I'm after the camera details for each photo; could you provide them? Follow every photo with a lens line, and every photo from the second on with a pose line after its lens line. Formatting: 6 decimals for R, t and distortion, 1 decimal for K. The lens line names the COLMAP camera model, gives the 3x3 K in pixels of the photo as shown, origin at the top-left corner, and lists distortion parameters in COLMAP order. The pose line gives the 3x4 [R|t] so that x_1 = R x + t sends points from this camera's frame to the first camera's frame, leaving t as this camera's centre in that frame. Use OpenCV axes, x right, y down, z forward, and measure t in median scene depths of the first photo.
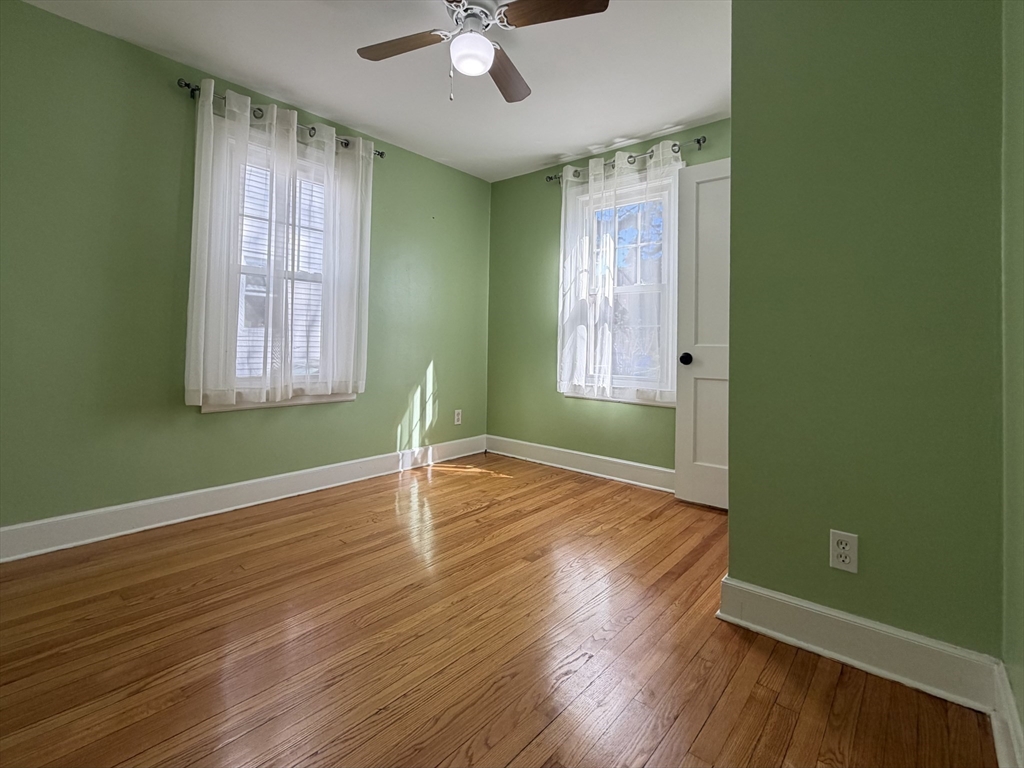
lens RADIAL K [[439.5, 0, 503.0], [0, 439.5, 372.7], [0, 0, 1]] dist [0.000388, 0.000314]
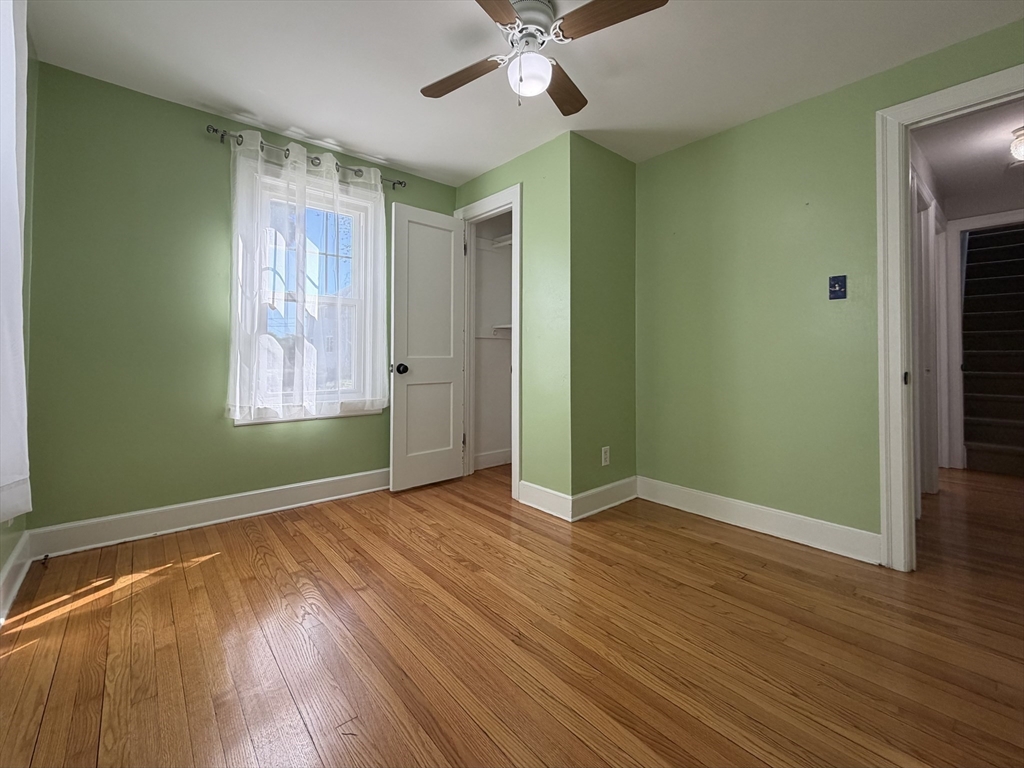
lens RADIAL K [[409.8, 0, 509.2], [0, 409.8, 381.8], [0, 0, 1]] dist [0.000183, -0.000036]
pose [[0.224836, -0.079032, 0.971186, -0.548080], [0.065817, 0.995661, 0.065787, -0.047989], [-0.972171, 0.049129, 0.229062, 0.453939]]
